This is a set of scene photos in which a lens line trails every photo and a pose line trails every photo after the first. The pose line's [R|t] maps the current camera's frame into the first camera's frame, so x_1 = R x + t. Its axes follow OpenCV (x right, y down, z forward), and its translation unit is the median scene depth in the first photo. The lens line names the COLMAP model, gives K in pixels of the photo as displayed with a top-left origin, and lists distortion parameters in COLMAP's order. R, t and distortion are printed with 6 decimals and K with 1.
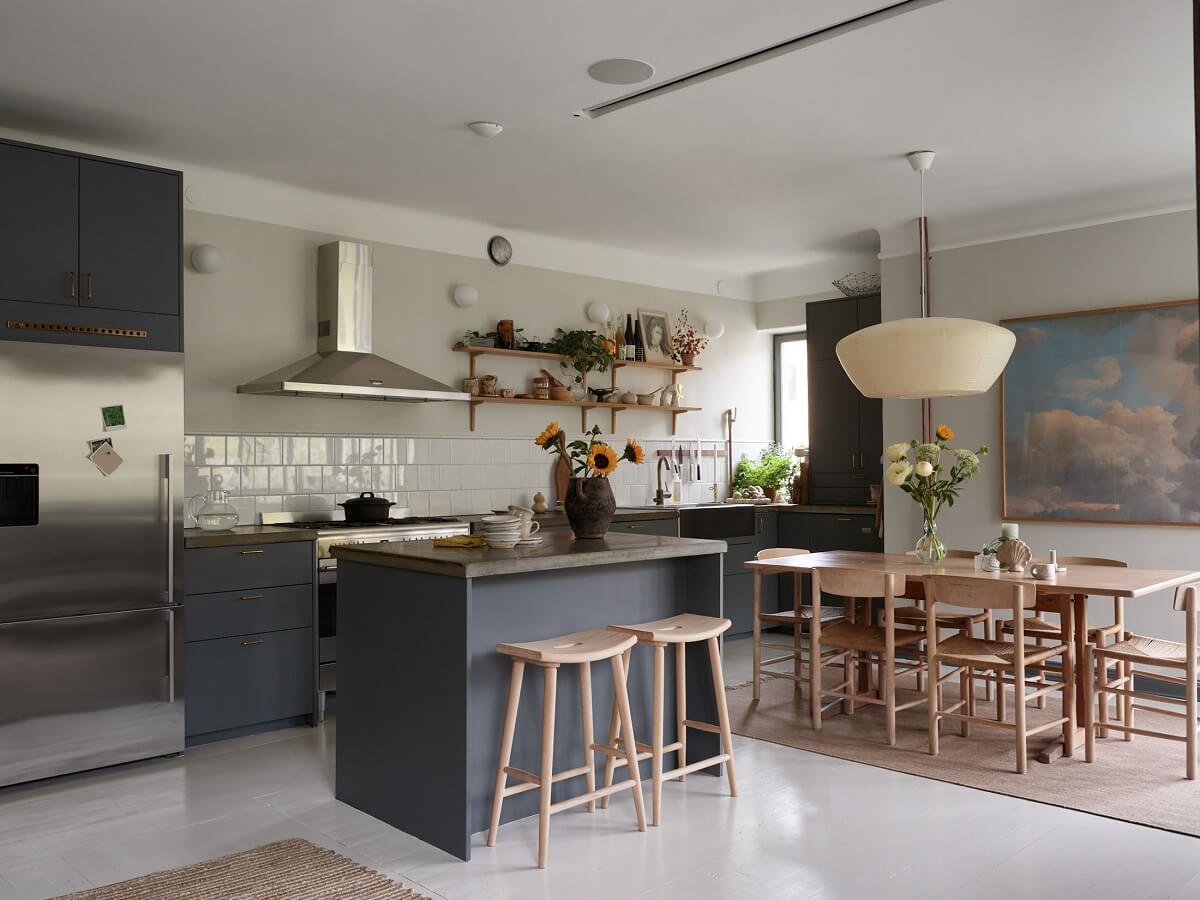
lens RADIAL K [[1039.4, 0, 601.1], [0, 1039.4, 456.1], [0, 0, 1]] dist [-0.031904, 0.031026]
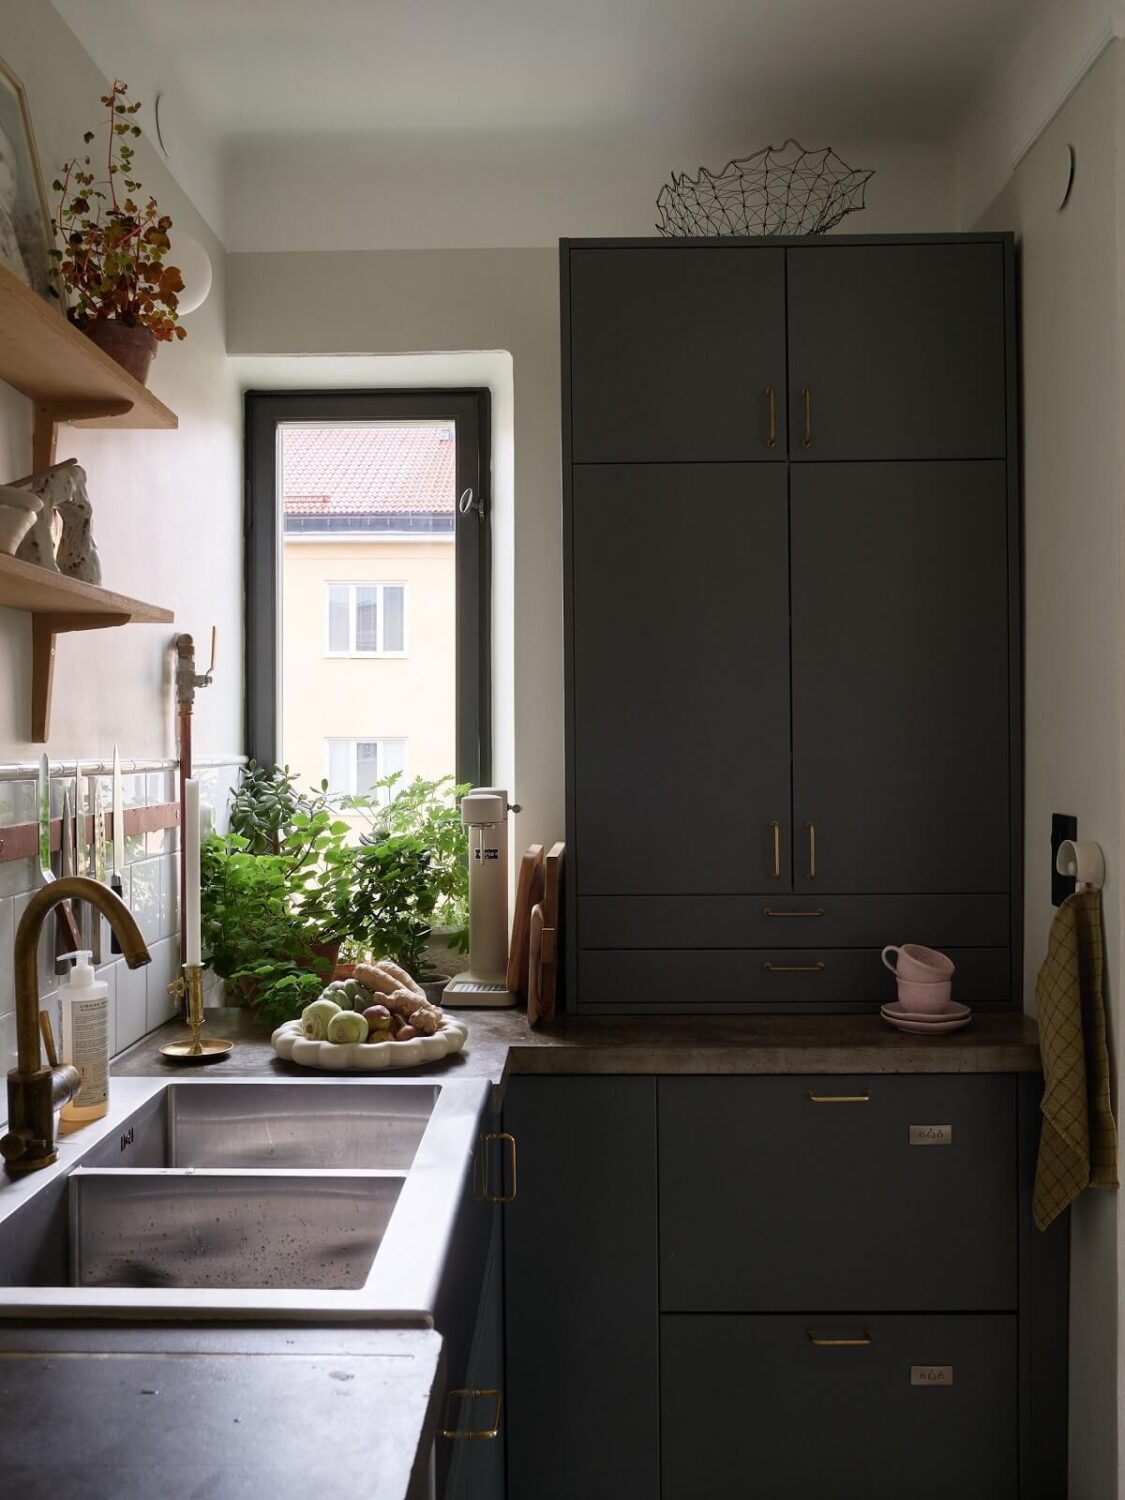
lens RADIAL K [[1299.3, 0, 566.3], [0, 1299.3, 742.7], [0, 0, 1]] dist [-0.031904, 0.031026]
pose [[0.716481, 0.007174, 0.697570, -0.027156], [-0.009543, 0.999954, -0.000482, -0.022946], [-0.697542, -0.006312, 0.716516, 0.824798]]
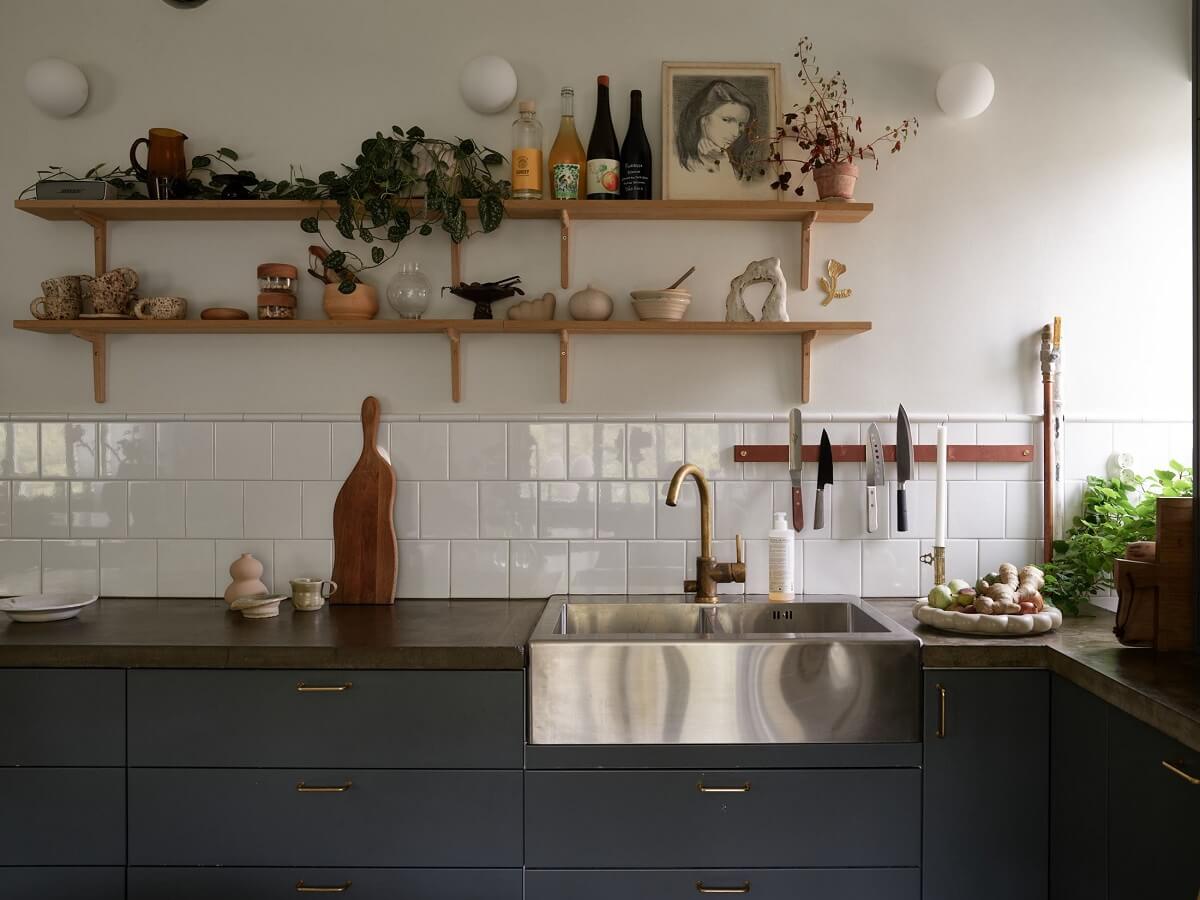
lens RADIAL K [[1039.4, 0, 649.5], [0, 1039.4, 453.7], [0, 0, 1]] dist [-0.031904, 0.031026]
pose [[0.723546, 0.015122, -0.690111, 0.301839], [-0.000889, 0.999780, 0.020976, -0.011226], [0.690276, -0.014564, 0.723400, 0.763473]]
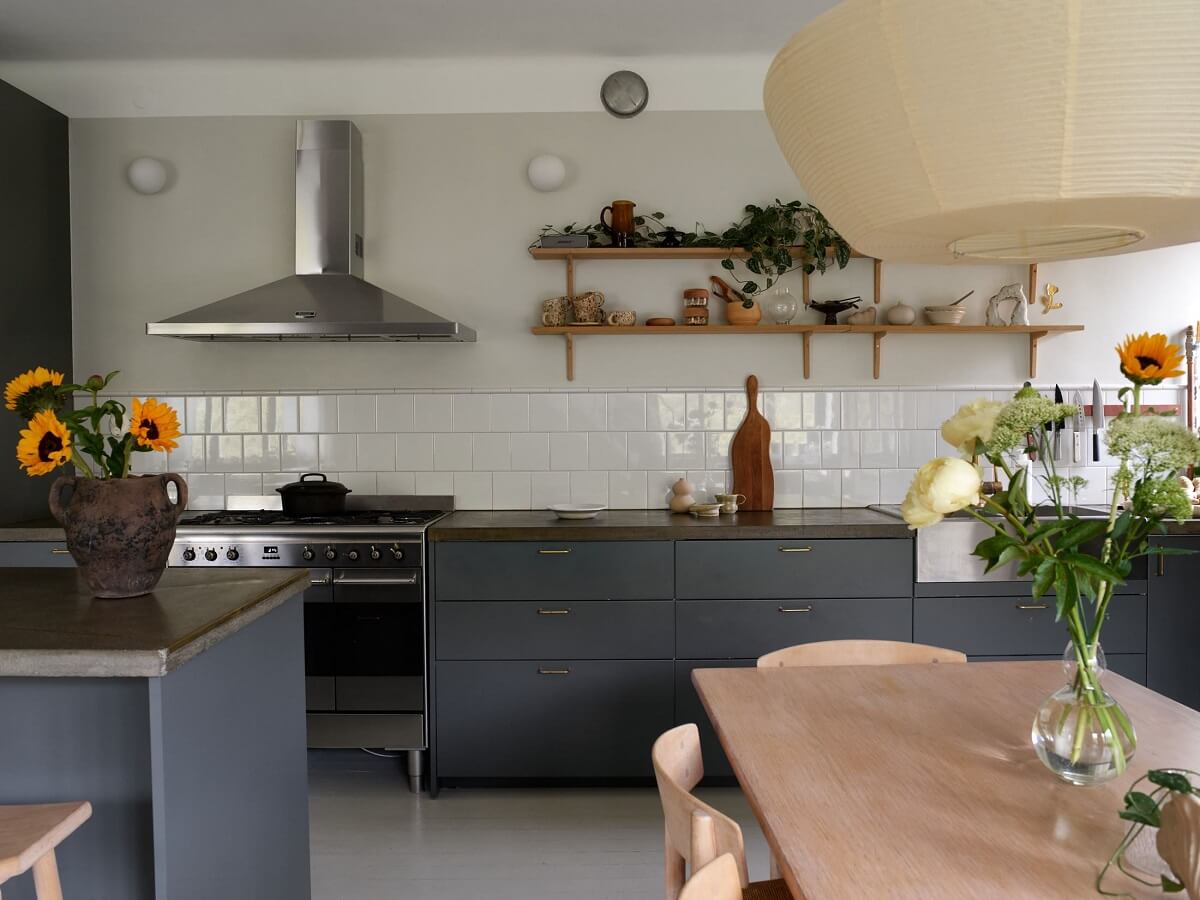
lens RADIAL K [[1039.4, 0, 600.8], [0, 1039.4, 444.7], [0, 0, 1]] dist [-0.031904, 0.031026]
pose [[0.726917, 0.016469, -0.686528, 0.302502], [0.005744, 0.999532, 0.030059, -0.003217], [0.686702, -0.025793, 0.726482, 0.487226]]
